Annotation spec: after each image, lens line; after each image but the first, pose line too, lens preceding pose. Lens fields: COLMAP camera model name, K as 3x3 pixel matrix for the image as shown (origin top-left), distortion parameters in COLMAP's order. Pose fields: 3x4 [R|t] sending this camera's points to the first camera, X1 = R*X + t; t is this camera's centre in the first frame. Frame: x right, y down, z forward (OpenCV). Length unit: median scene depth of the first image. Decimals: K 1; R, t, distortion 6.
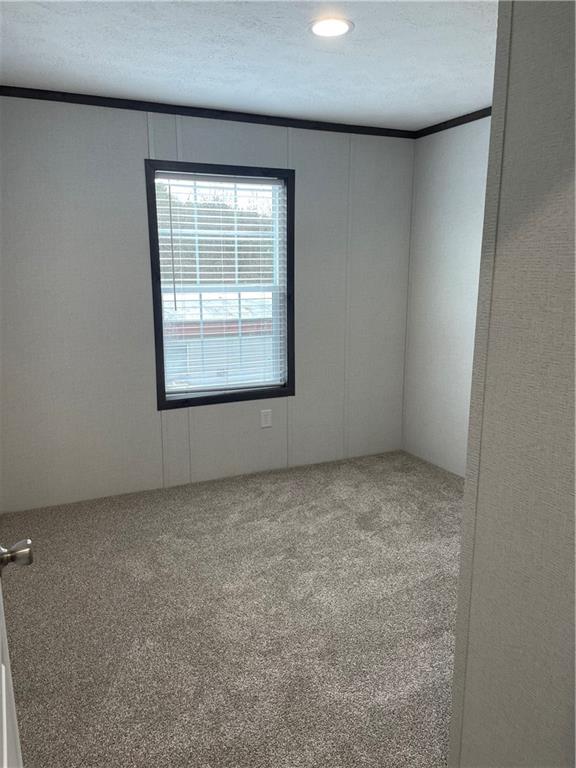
lens RADIAL K [[583.8, 0, 288.6], [0, 583.8, 383.7], [0, 0, 1]] dist [0.056748, -0.065303]
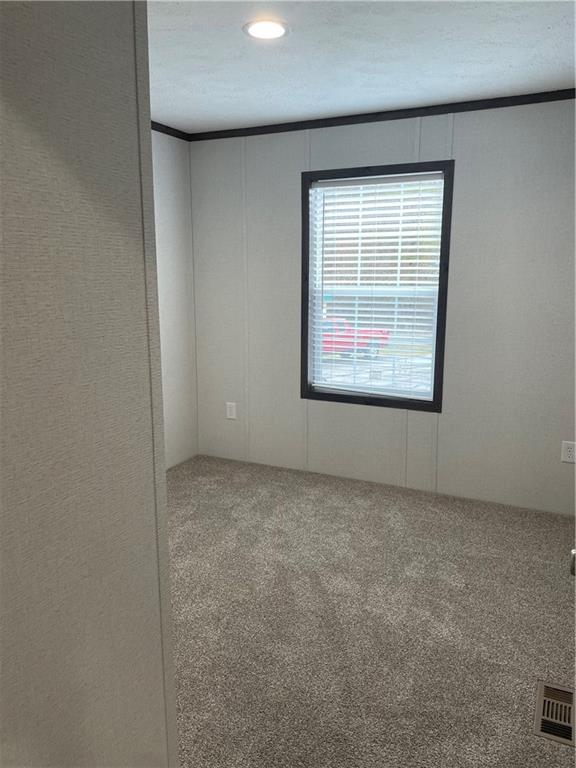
lens RADIAL K [[583.8, 0, 288.0], [0, 583.8, 385.0], [0, 0, 1]] dist [0.056748, -0.065303]
pose [[0.605195, 0.158936, -0.780050, 0.605285], [-0.161621, 0.983991, 0.075096, -0.056541], [0.779498, 0.080625, 0.621194, 0.280806]]
